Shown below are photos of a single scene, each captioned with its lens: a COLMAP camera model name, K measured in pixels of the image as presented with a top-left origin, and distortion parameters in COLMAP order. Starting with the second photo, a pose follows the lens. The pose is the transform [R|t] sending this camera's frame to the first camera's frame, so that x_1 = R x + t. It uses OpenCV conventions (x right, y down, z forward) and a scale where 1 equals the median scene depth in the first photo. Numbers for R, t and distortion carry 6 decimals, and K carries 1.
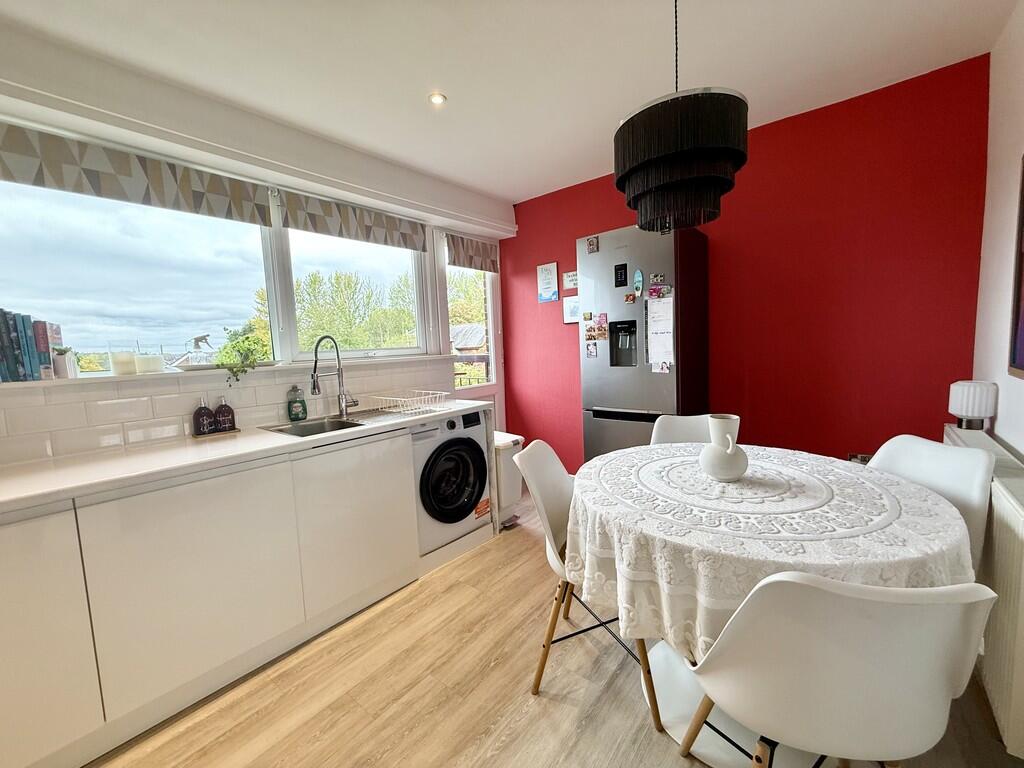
lens RADIAL K [[413.6, 0, 513.3], [0, 413.6, 386.8], [0, 0, 1]] dist [-0.017306, 0.000019]
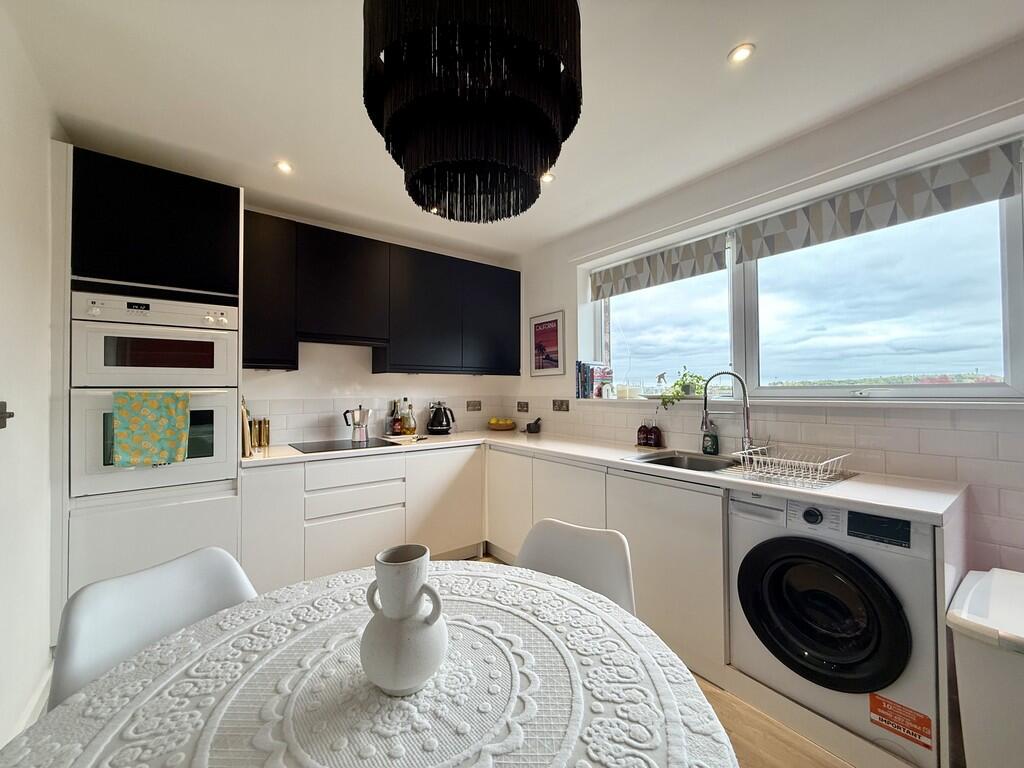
lens RADIAL K [[405.2, 0, 507.3], [0, 405.2, 384.2], [0, 0, 1]] dist [0.014395, 0.000014]
pose [[-0.237825, 0.033632, -0.970726, 0.566836], [-0.070805, 0.996141, 0.051860, -0.107071], [0.968724, 0.081066, -0.234526, 0.715676]]
